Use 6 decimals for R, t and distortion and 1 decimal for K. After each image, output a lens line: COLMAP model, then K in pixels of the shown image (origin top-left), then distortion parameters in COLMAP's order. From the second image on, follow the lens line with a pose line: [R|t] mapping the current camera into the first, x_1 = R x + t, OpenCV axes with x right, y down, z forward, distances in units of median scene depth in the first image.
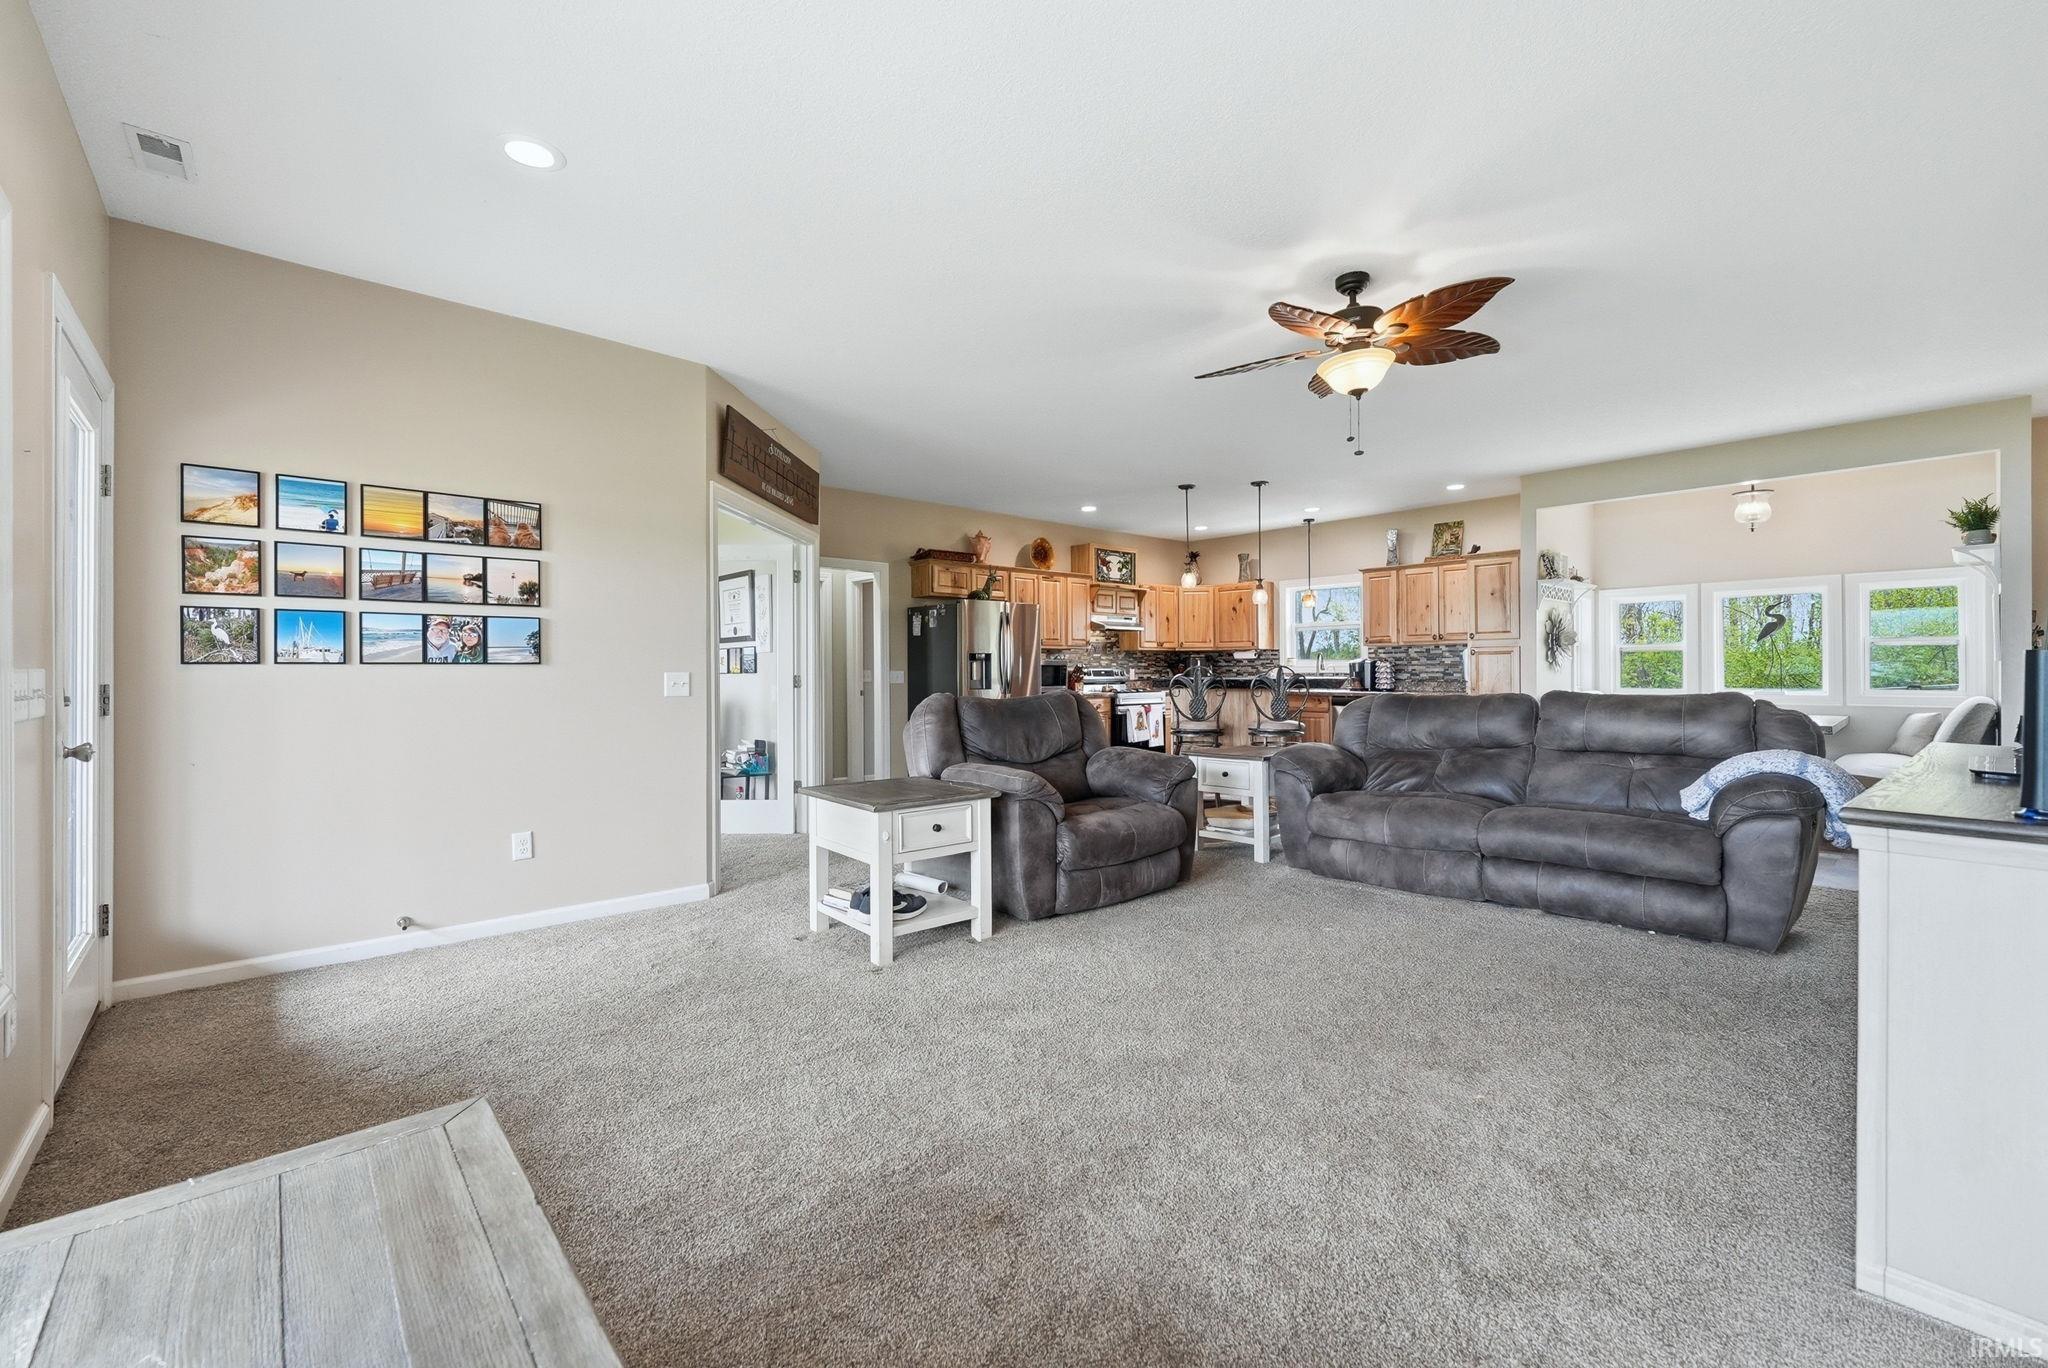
lens RADIAL K [[853.7, 0, 1027.9], [0, 853.7, 667.5], [0, 0, 1]] dist [-0.000222, -0.000187]
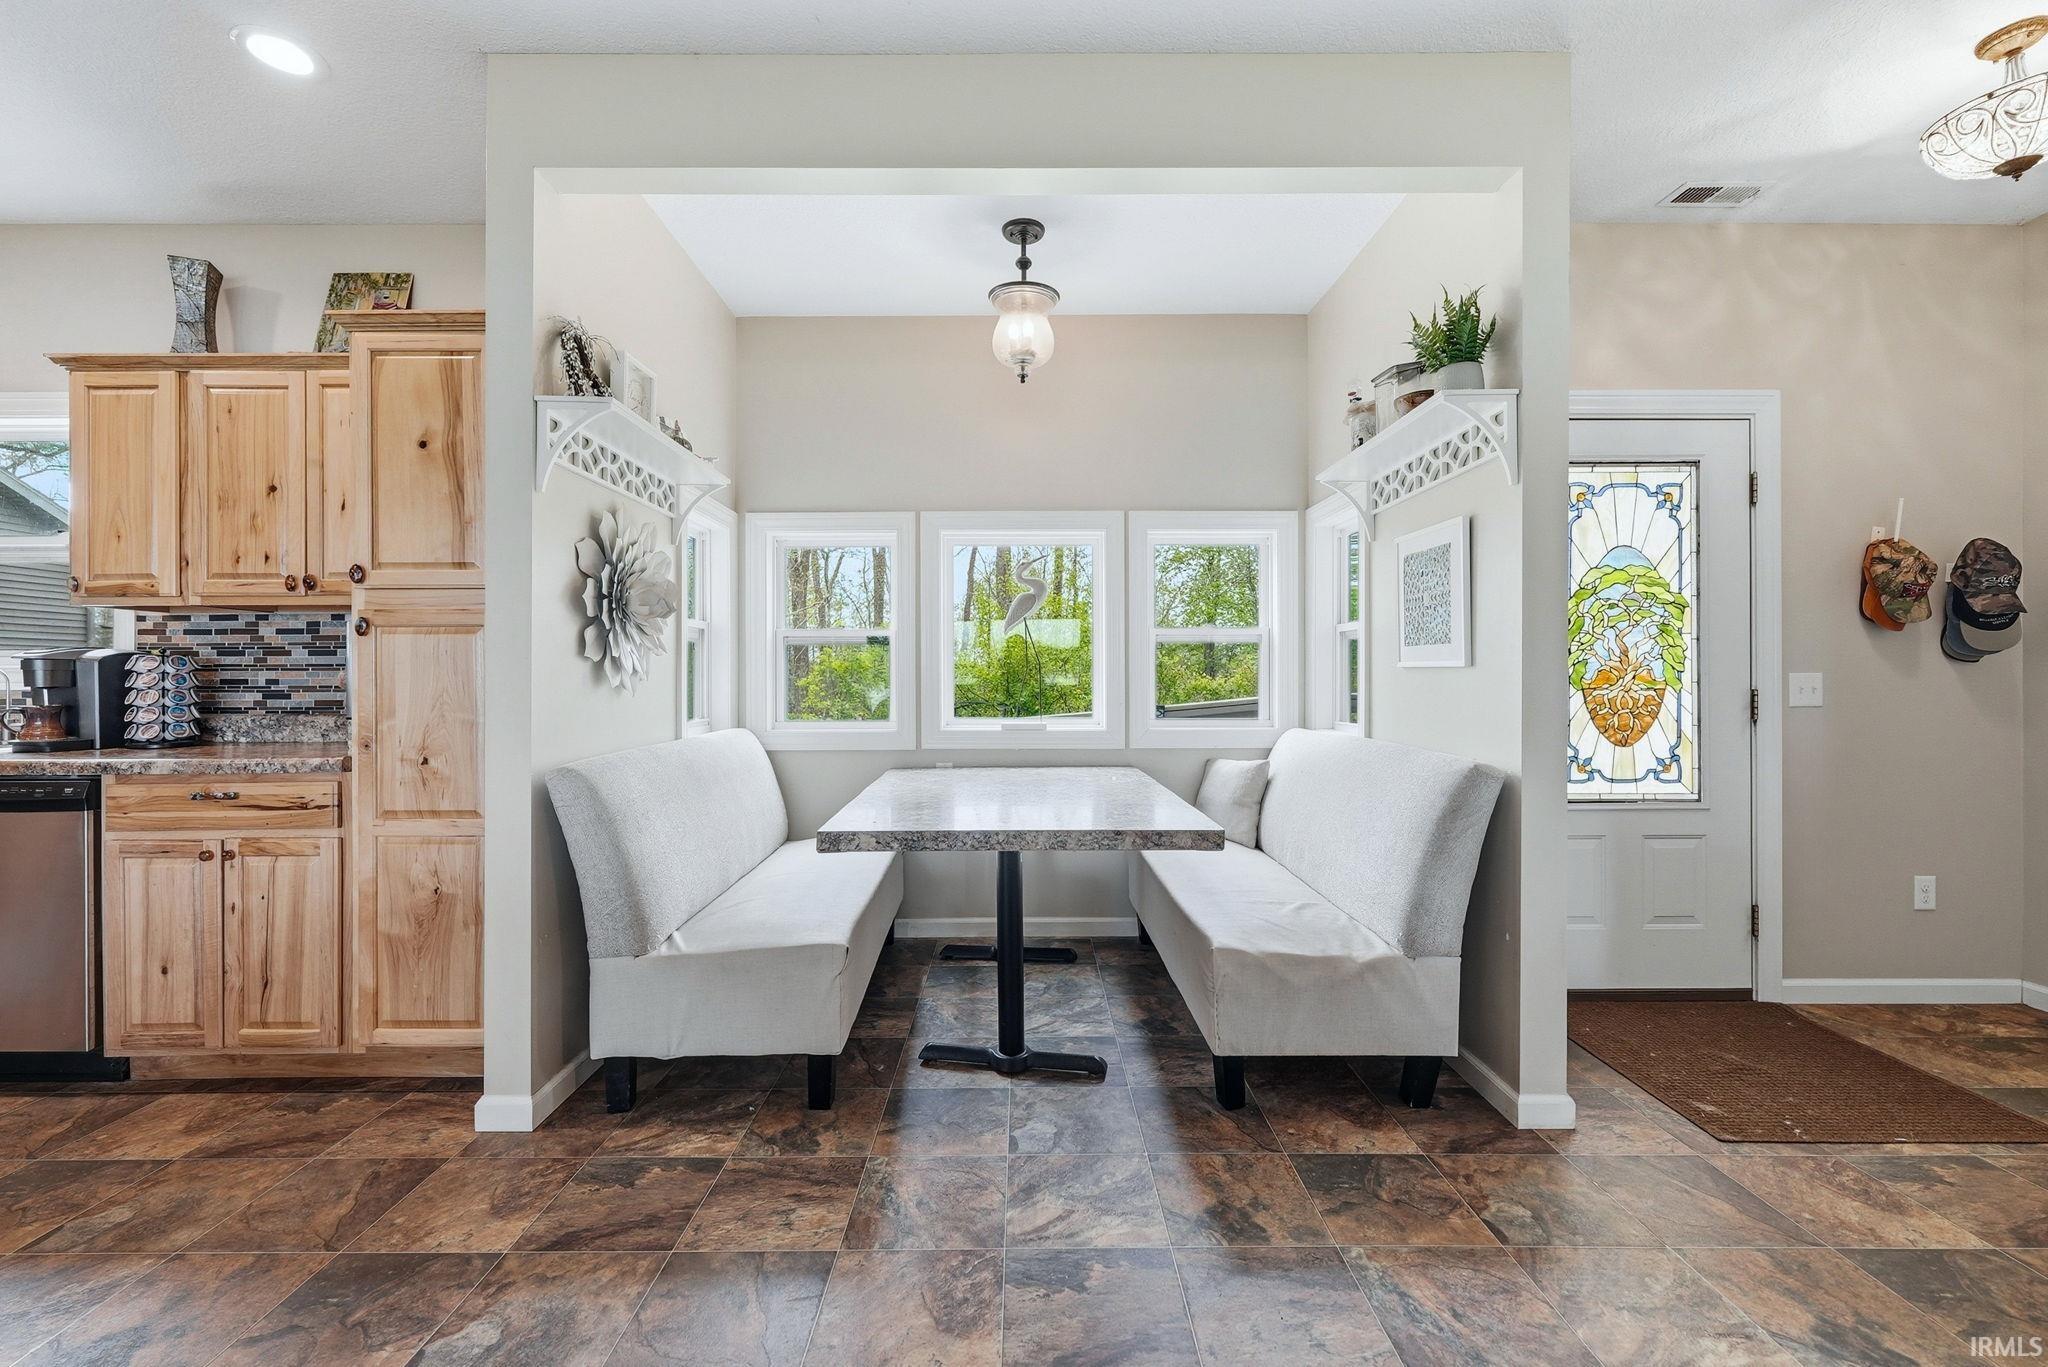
lens RADIAL K [[819.7, 0, 1033.7], [0, 819.7, 677.6], [0, 0, 1]] dist [0.001383, -0.000137]
pose [[0.651699, 0.000502, 0.758477, 0.507584], [-0.003780, 0.999990, 0.002585, -0.000808], [-0.758468, -0.004551, 0.651694, 0.689330]]
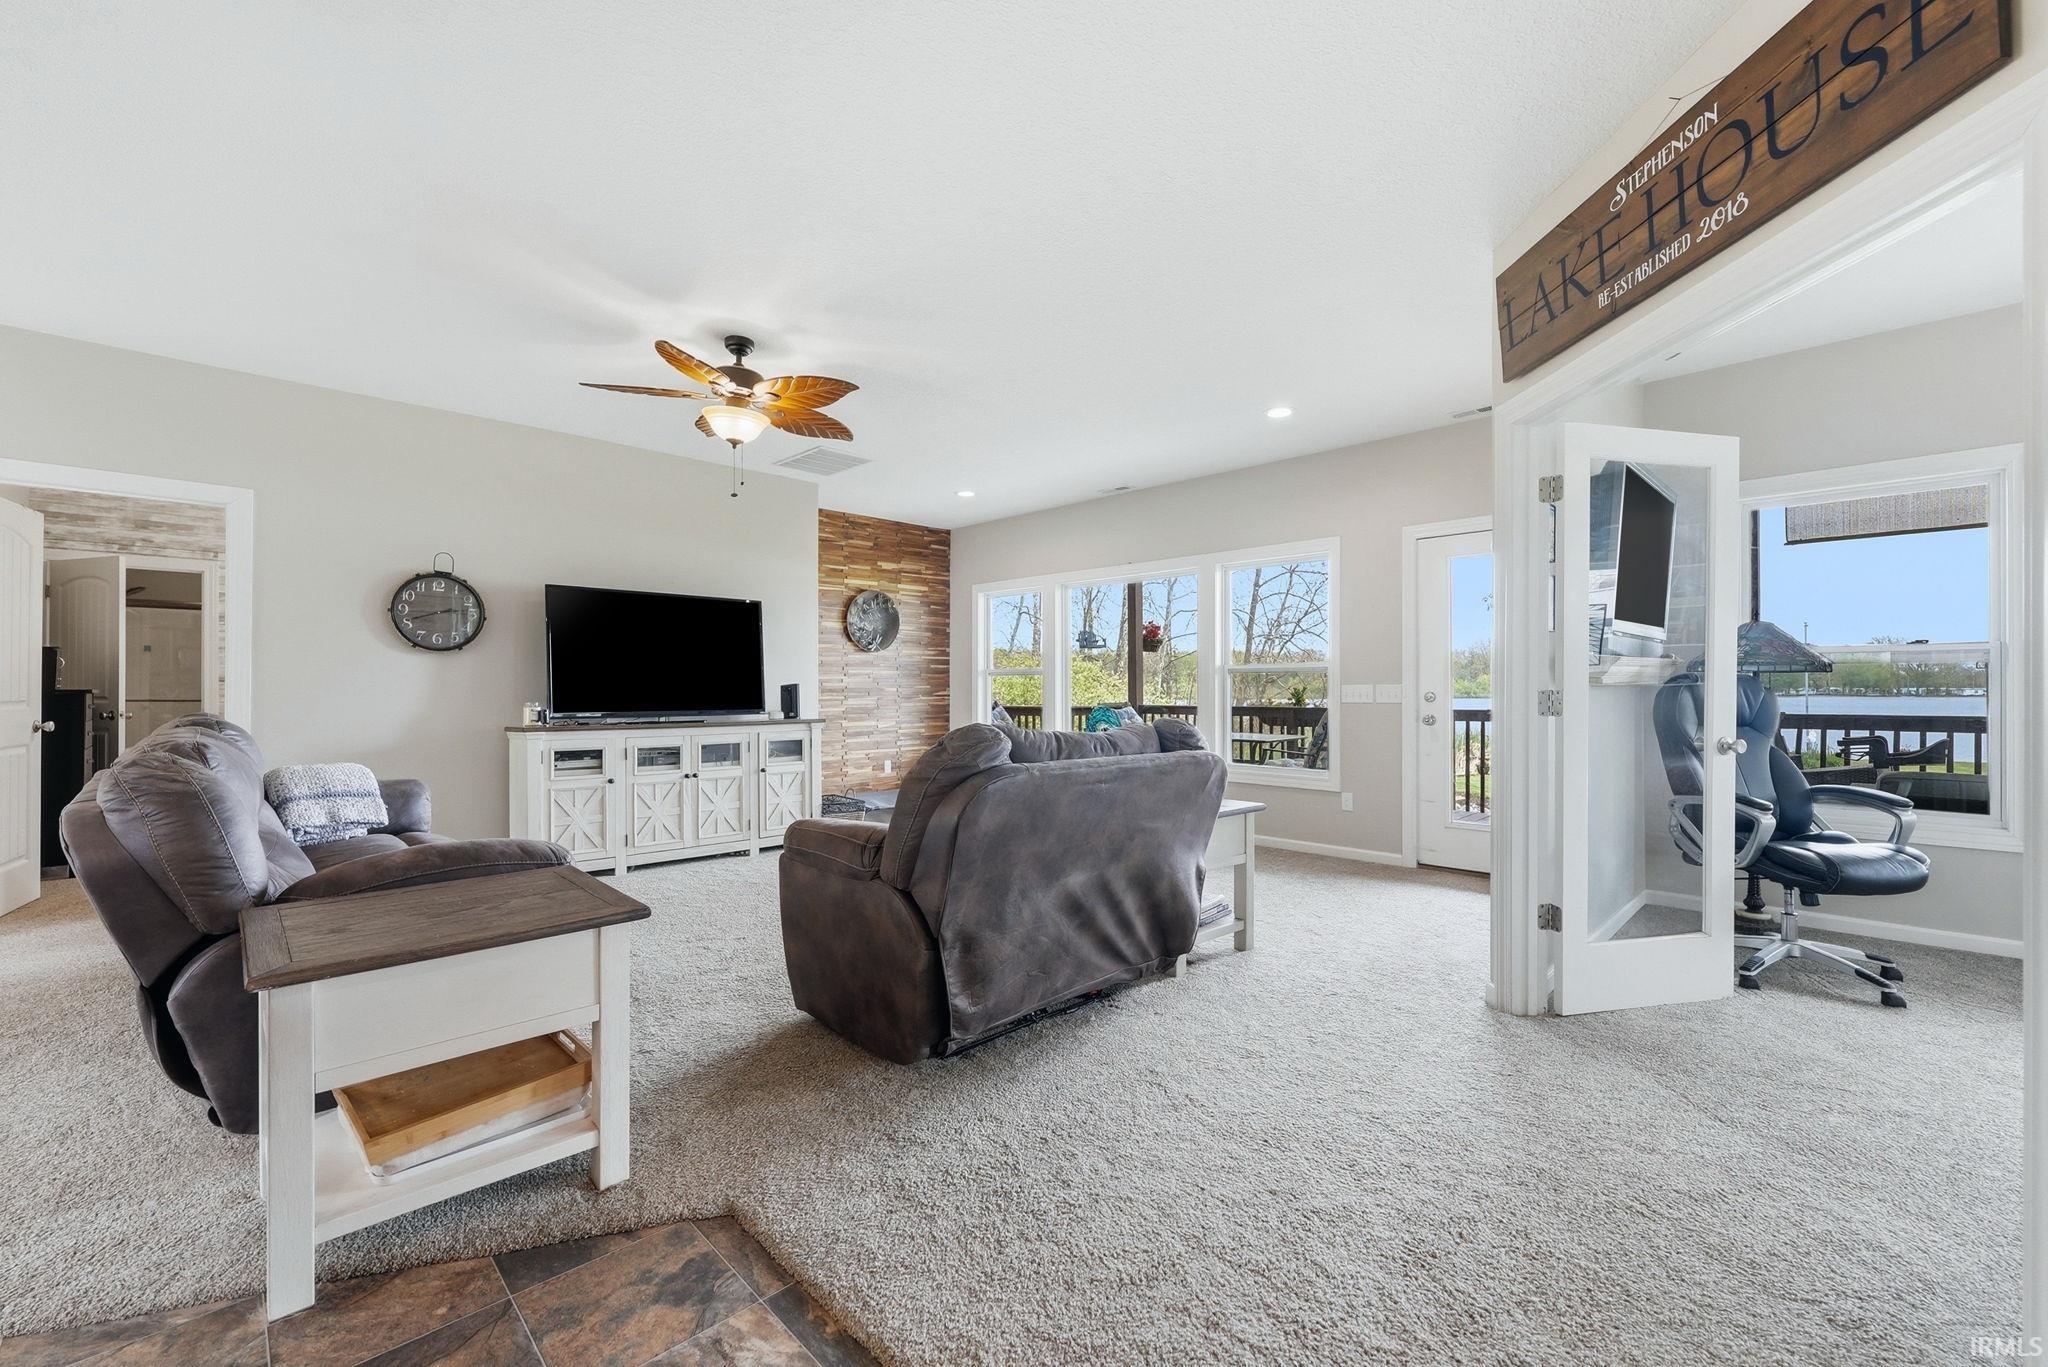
lens RADIAL K [[838.1, 0, 1021.0], [0, 838.1, 679.6], [0, 0, 1]] dist [0.000516, -0.000473]
pose [[-0.998963, 0.003096, -0.045418, 0.031013], [0.003824, 0.999865, -0.015951, 0.006644], [0.045362, -0.016108, -0.998841, 1.092391]]
